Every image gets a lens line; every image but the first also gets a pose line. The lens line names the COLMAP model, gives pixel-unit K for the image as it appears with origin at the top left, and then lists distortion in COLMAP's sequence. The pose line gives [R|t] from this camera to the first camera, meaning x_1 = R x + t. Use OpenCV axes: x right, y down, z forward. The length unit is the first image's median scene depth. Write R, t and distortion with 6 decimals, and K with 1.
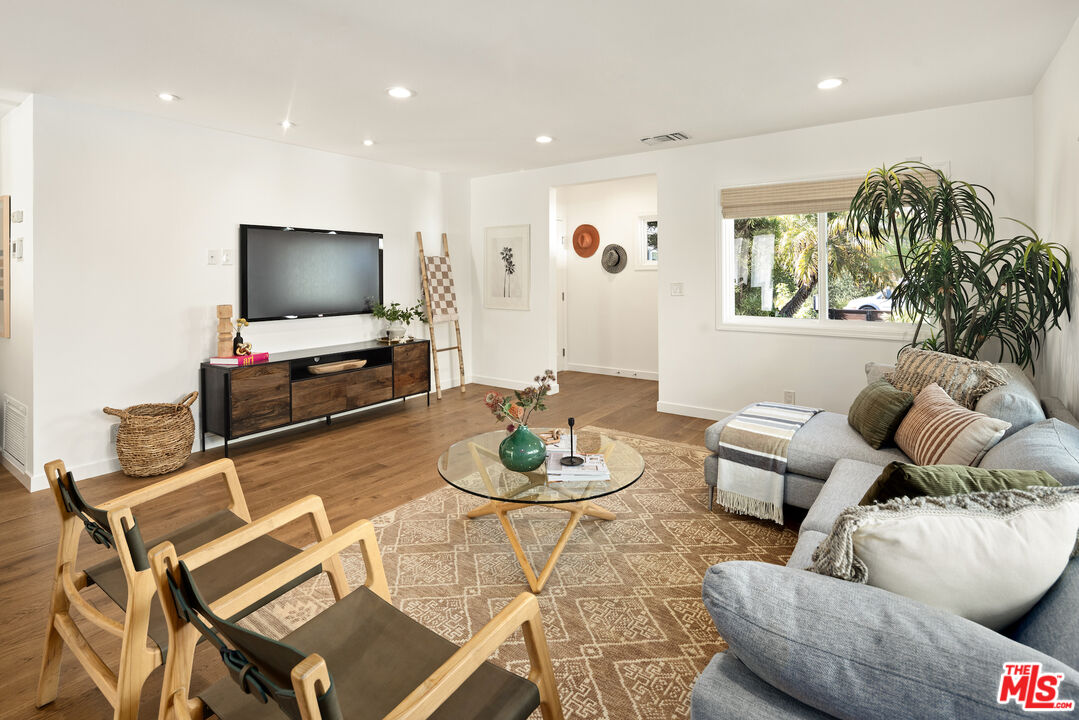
lens RADIAL K [[539.1, 0, 545.2], [0, 539.1, 300.1], [0, 0, 1]] dist [-0.002340, -0.001618]
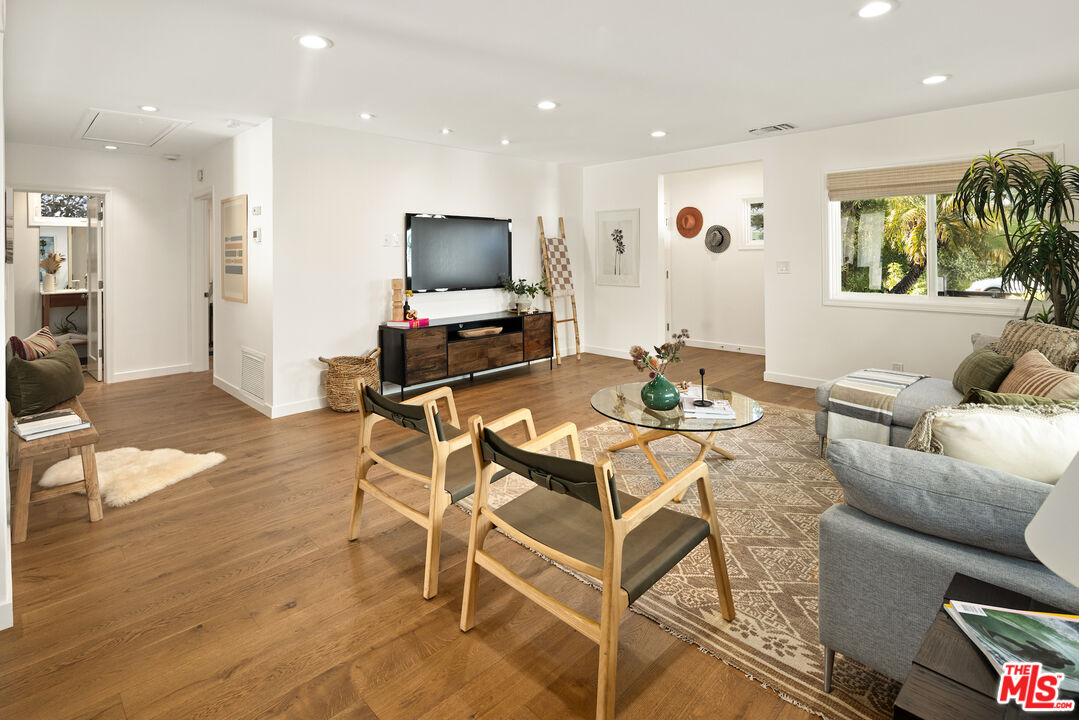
lens RADIAL K [[539.8, 0, 542.0], [0, 539.8, 270.8], [0, 0, 1]] dist [-0.002409, -0.001515]
pose [[0.986497, 0.002895, -0.163756, -0.070080], [-0.005714, 0.999843, -0.016744, 0.010051], [0.163682, 0.017454, 0.986359, -0.180662]]
